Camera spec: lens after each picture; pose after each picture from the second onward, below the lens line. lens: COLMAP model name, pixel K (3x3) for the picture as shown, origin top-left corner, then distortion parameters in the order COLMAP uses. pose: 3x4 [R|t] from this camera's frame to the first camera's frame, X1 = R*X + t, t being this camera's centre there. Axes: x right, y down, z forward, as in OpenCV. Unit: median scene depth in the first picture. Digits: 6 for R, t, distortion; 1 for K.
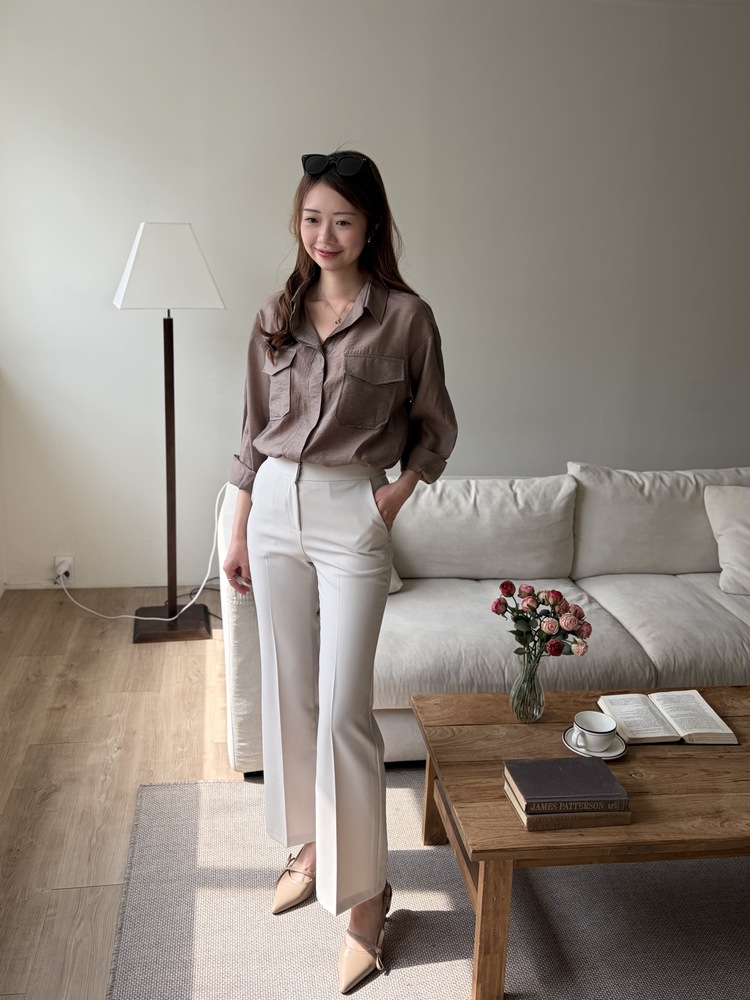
lens RADIAL K [[850.4, 0, 335.3], [0, 850.4, 428.9], [0, 0, 1]] dist [0.014425, 0.010048]
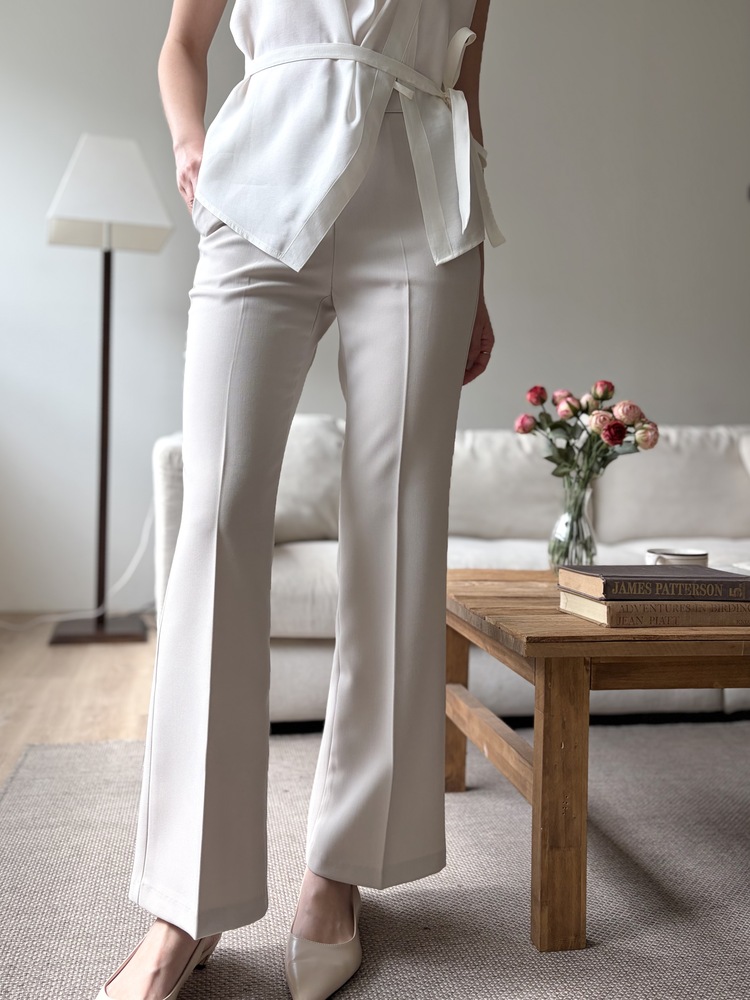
lens RADIAL K [[849.4, 0, 333.5], [0, 849.4, 440.4], [0, 0, 1]] dist [0.008317, 0.007993]
pose [[0.999379, -0.003245, 0.035093, 0.000611], [0.010236, 0.979553, -0.200925, 0.298005], [-0.033724, 0.201159, 0.978978, 0.237871]]
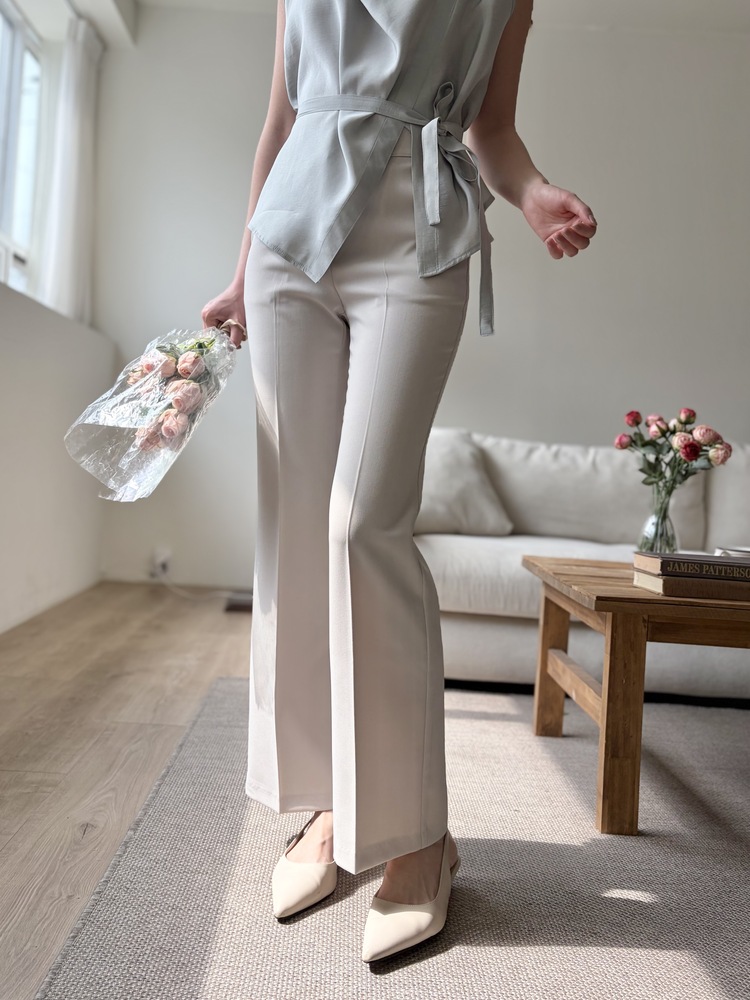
lens RADIAL K [[839.6, 0, 346.5], [0, 839.6, 439.5], [0, 0, 1]] dist [-0.016179, 0.091728]
pose [[0.992096, 0.032671, -0.121151, 0.007630], [-0.057843, 0.975882, -0.210497, 0.332023], [0.111352, 0.215841, 0.970058, 0.089366]]
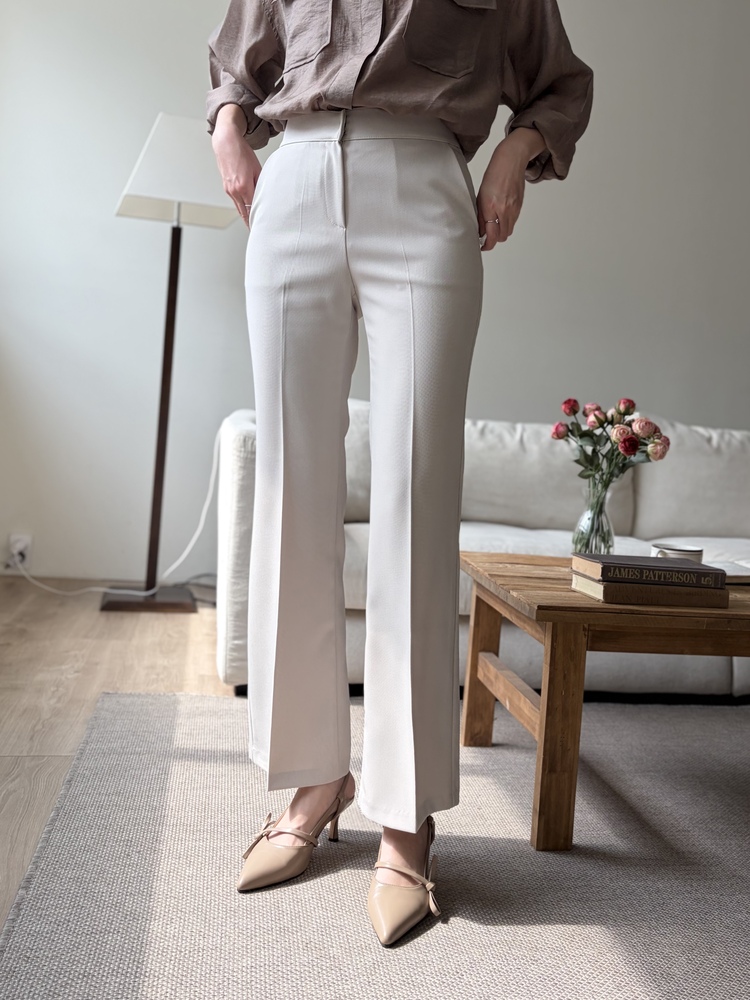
lens RADIAL K [[963.0, 0, 403.5], [0, 963.0, 410.3], [0, 0, 1]] dist [0.030702, -0.014941]
pose [[0.997075, 0.048778, 0.058845, -0.016735], [-0.036235, 0.979533, -0.197994, 0.311341], [-0.067299, 0.195282, 0.978435, 0.057171]]
